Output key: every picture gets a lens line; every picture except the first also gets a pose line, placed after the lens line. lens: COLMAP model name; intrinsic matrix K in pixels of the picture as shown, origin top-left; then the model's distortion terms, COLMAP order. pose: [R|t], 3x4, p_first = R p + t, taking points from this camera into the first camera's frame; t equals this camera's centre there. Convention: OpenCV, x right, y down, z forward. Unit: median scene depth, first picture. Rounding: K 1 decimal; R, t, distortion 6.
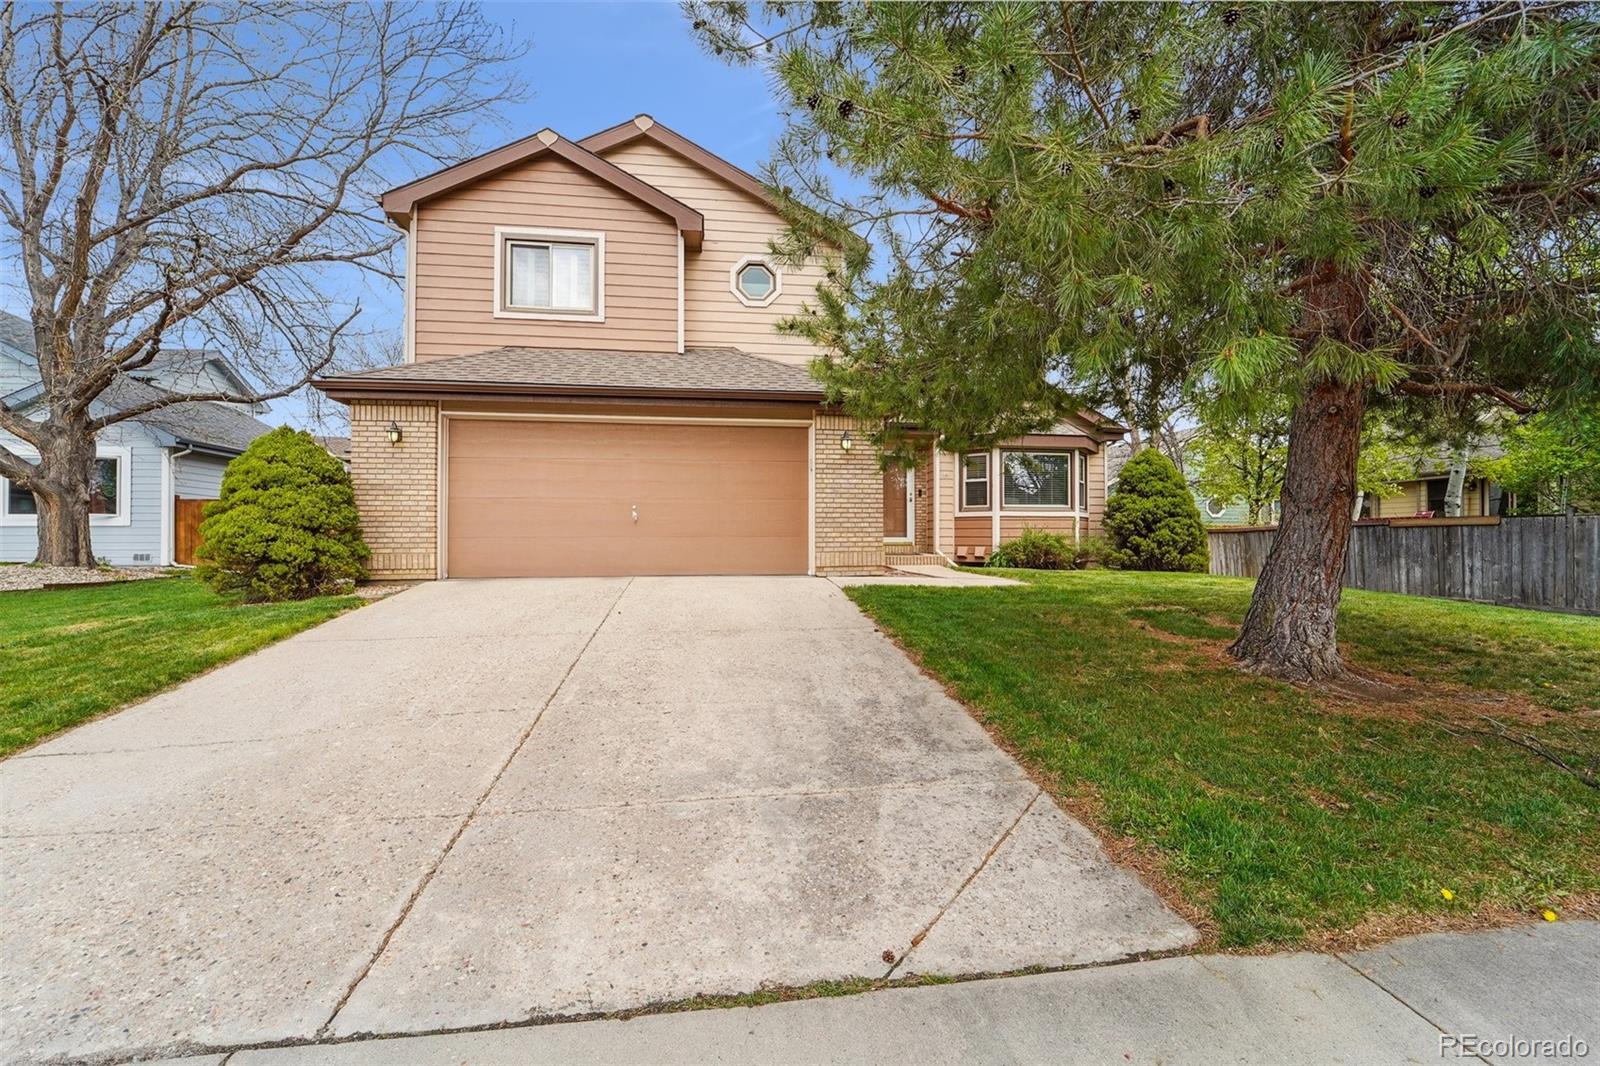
lens RADIAL K [[667.8, 0, 793.0], [0, 667.8, 533.5], [0, 0, 1]] dist [0.007203, -0.001967]
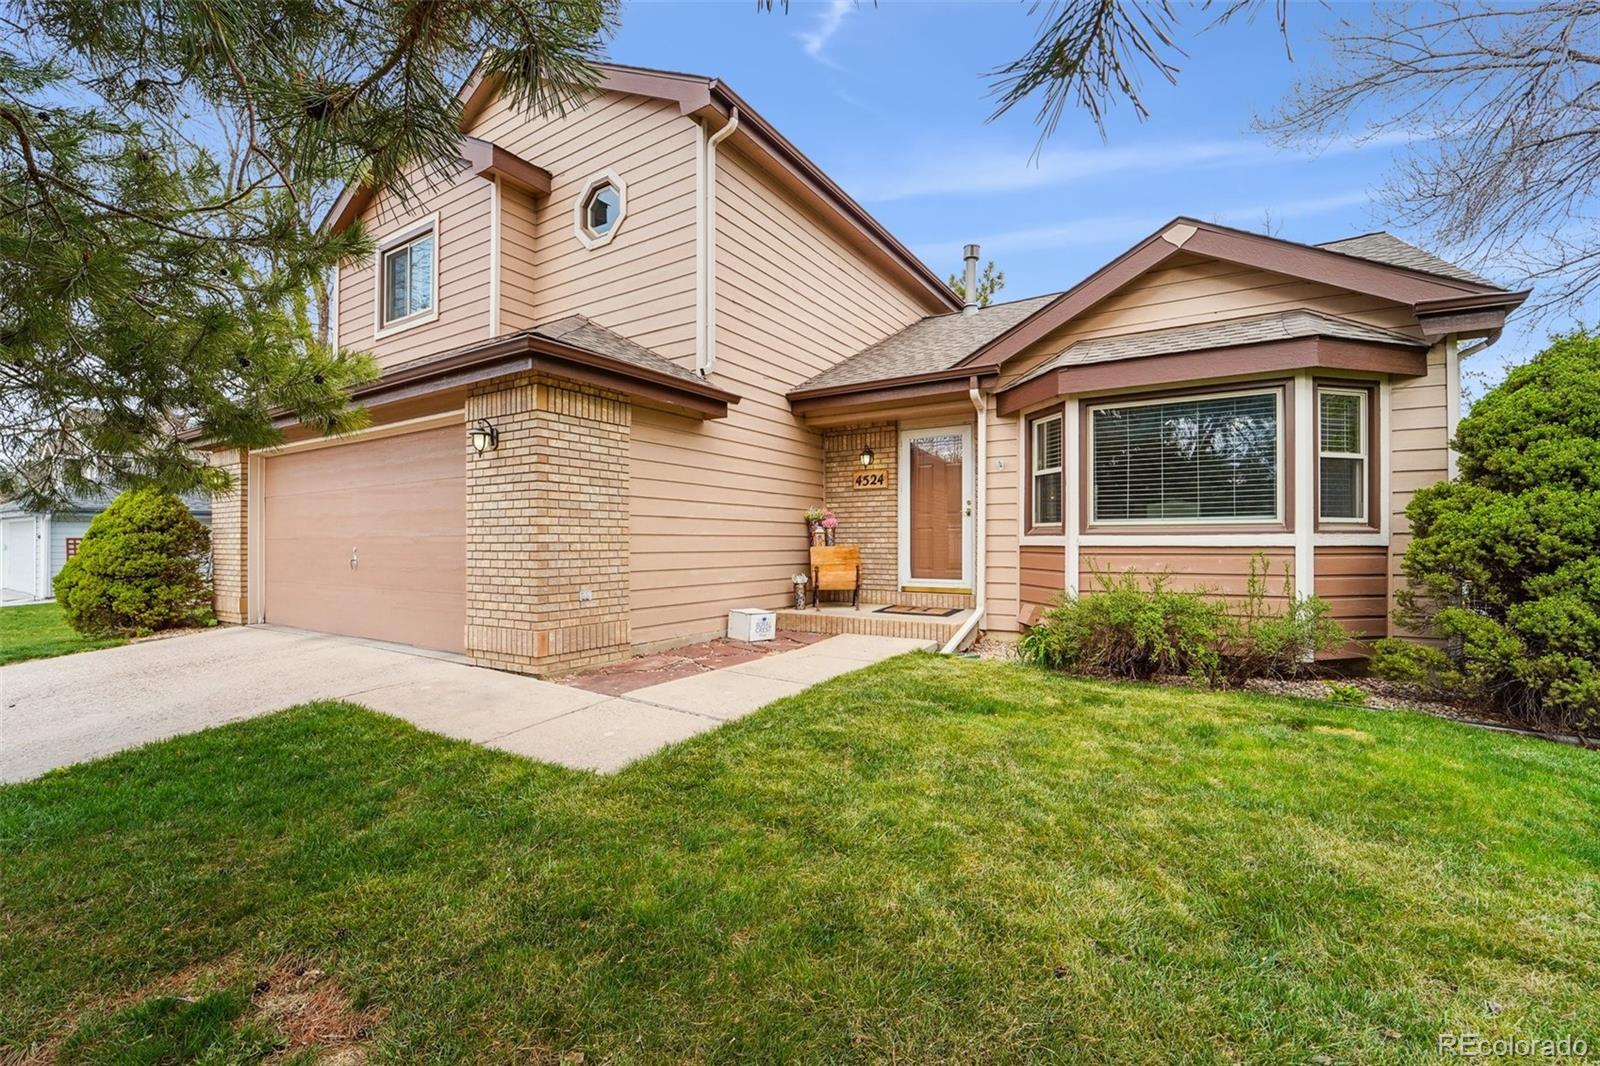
lens RADIAL K [[667.8, 0, 800.1], [0, 667.8, 539.9], [0, 0, 1]] dist [0.007203, -0.001967]
pose [[0.761285, -0.003882, -0.648405, 0.455189], [0.009361, 0.999944, 0.005003, -0.033570], [0.648349, -0.009878, 0.761279, 0.506824]]
